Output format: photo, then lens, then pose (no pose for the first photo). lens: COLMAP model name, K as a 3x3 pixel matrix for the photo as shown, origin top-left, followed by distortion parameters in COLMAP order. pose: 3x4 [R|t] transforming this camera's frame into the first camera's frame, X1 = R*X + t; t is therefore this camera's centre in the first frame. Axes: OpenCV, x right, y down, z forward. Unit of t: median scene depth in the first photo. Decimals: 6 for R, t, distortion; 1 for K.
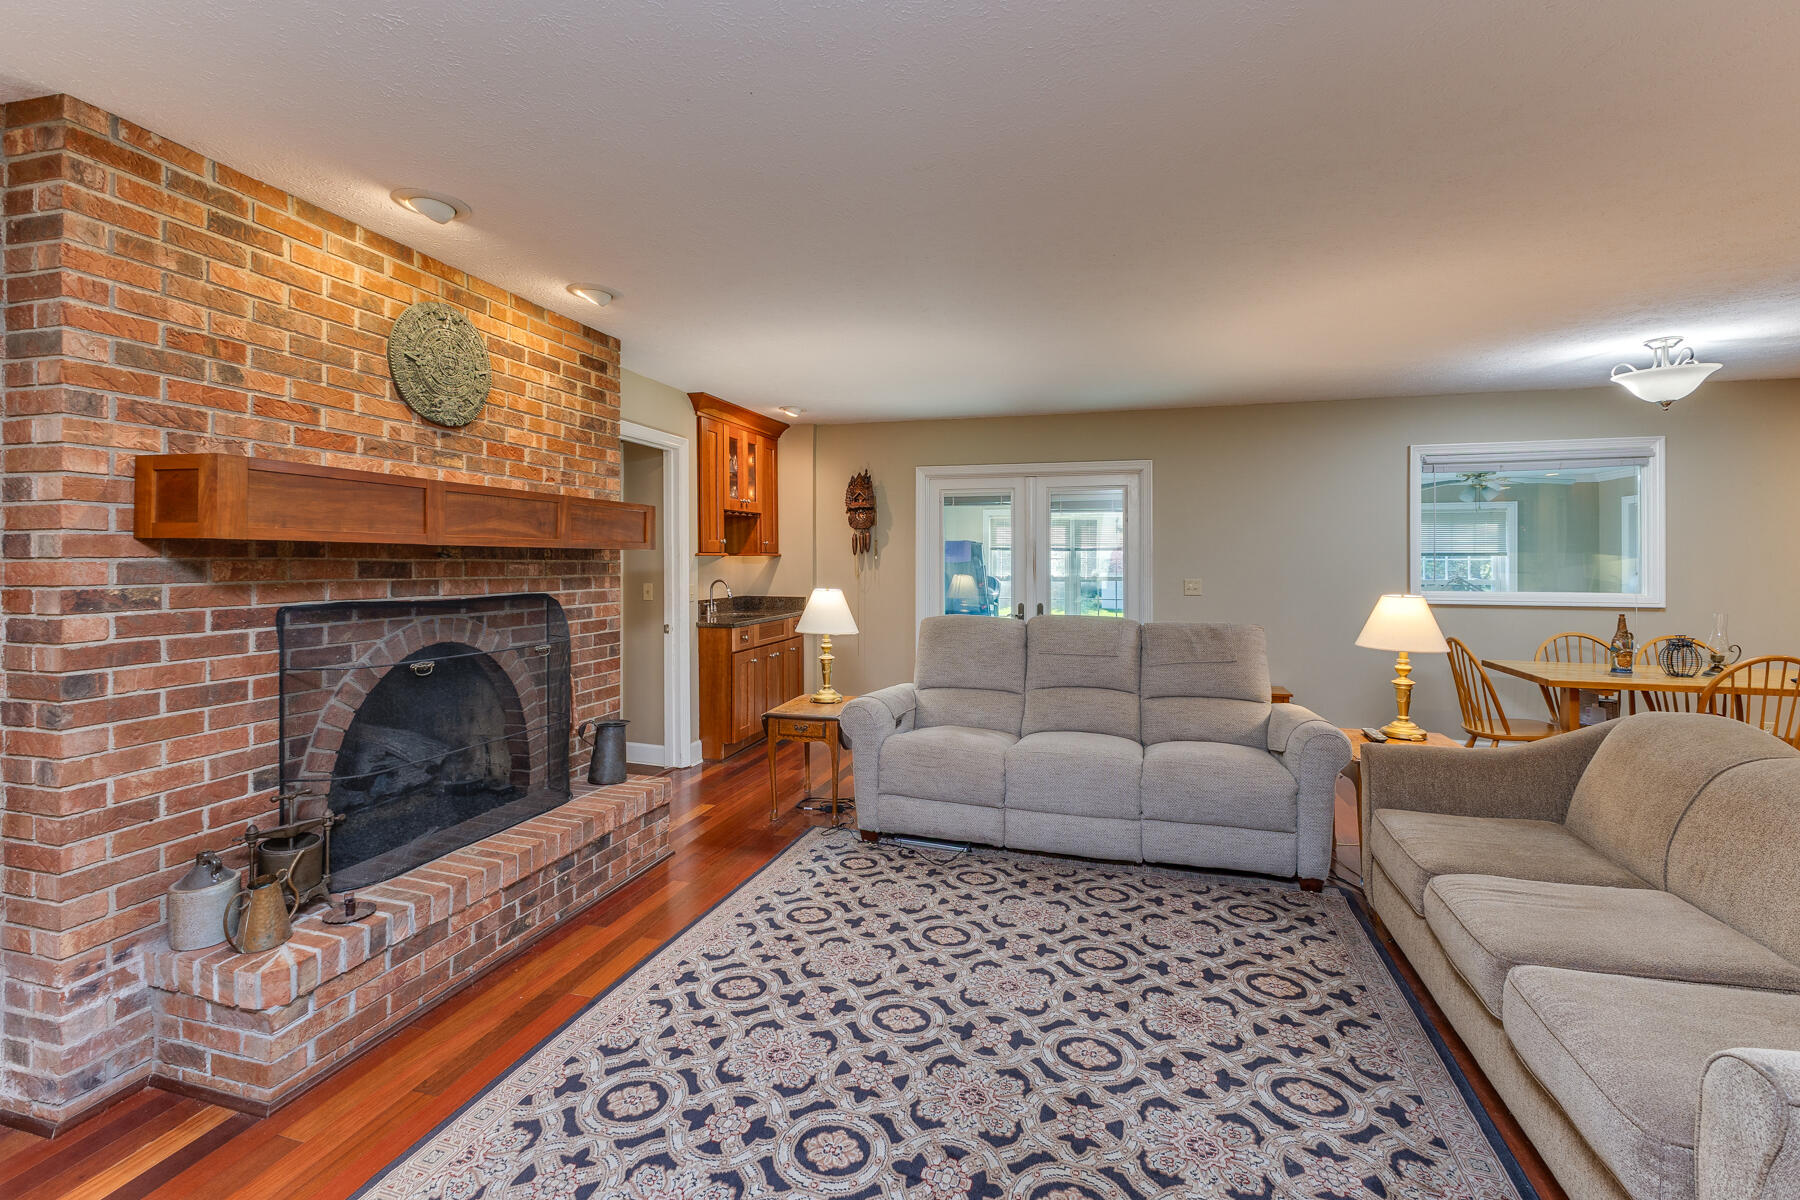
lens RADIAL K [[799.8, 0, 893.9], [0, 799.8, 558.9], [0, 0, 1]] dist [0.004894, -0.000325]
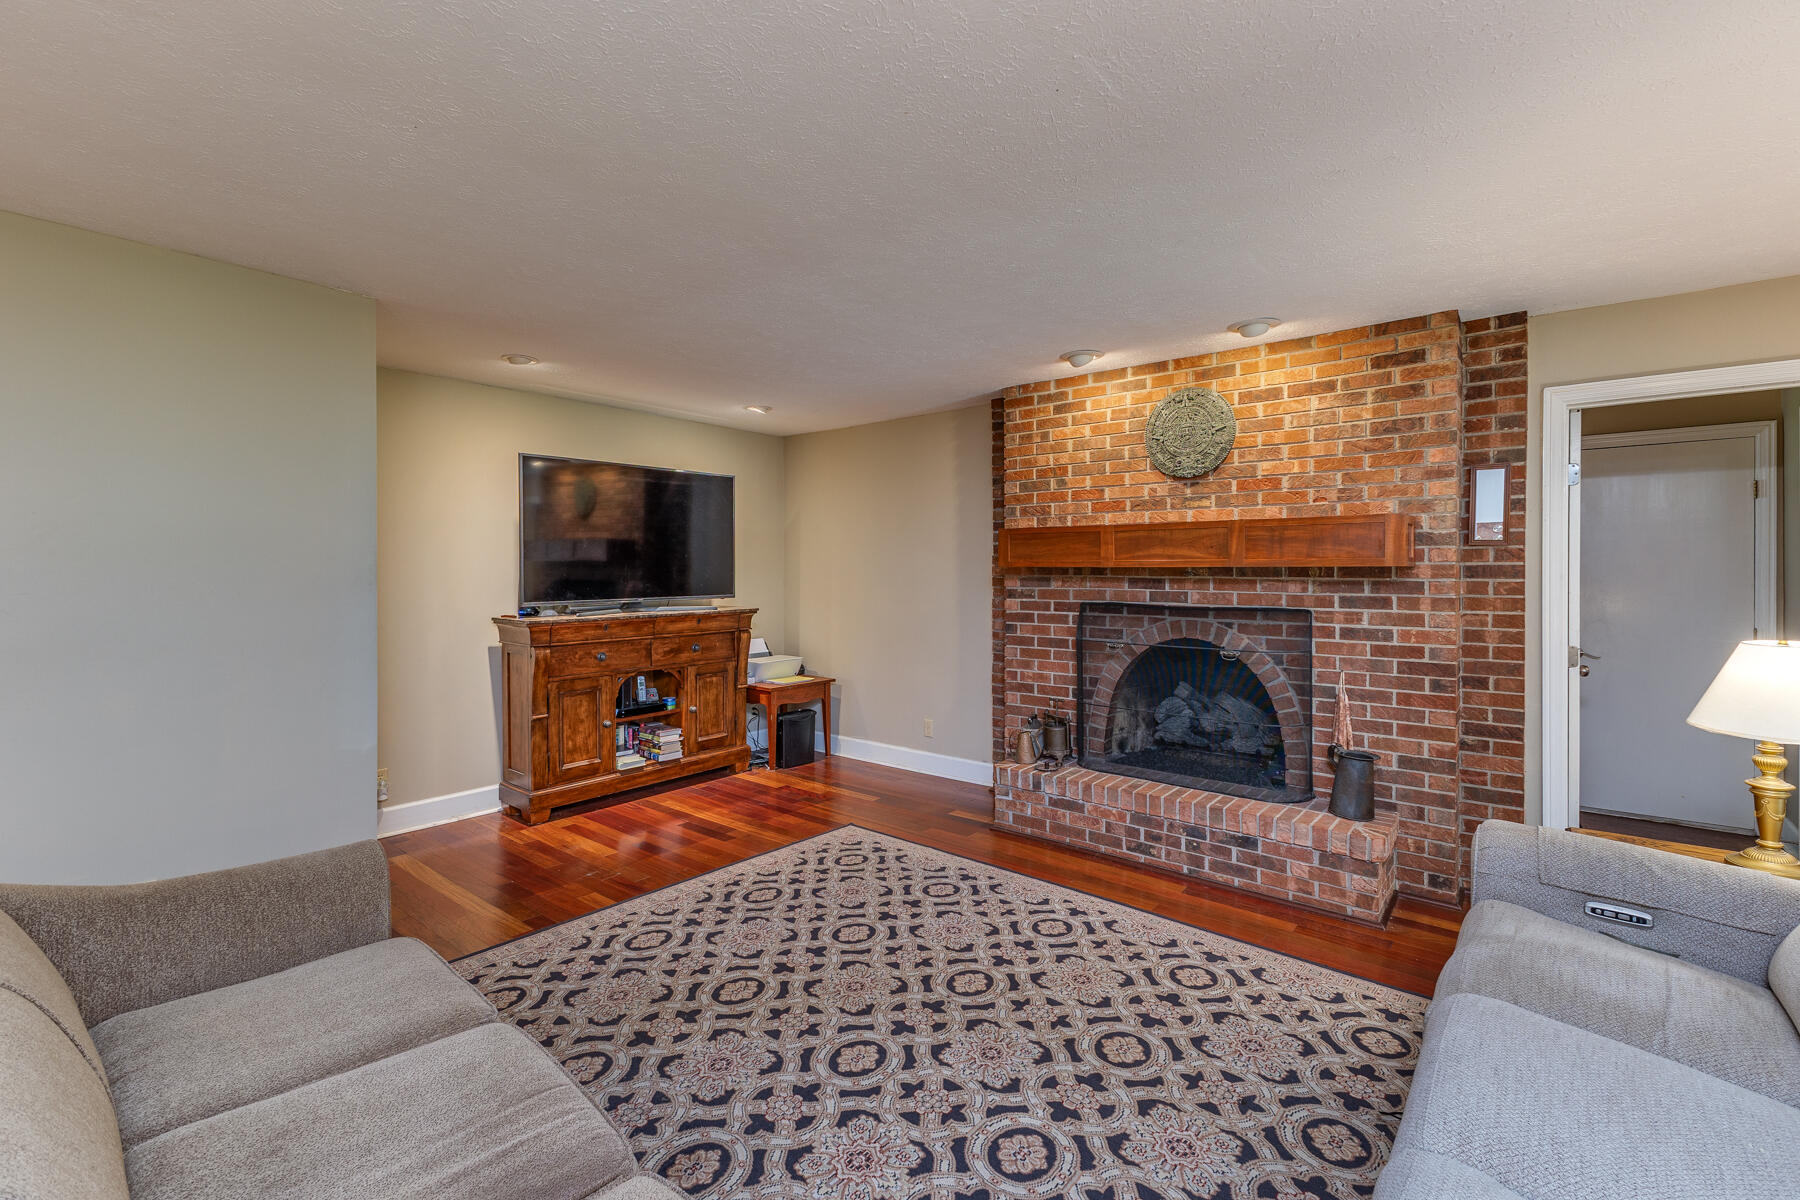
lens RADIAL K [[799.8, 0, 900.1], [0, 799.8, 585.0], [0, 0, 1]] dist [0.004894, -0.000325]
pose [[-0.414074, 0.013527, -0.910143, 0.875161], [0.000959, 0.999896, 0.014424, -0.005471], [0.910243, 0.005100, -0.414043, 1.119418]]
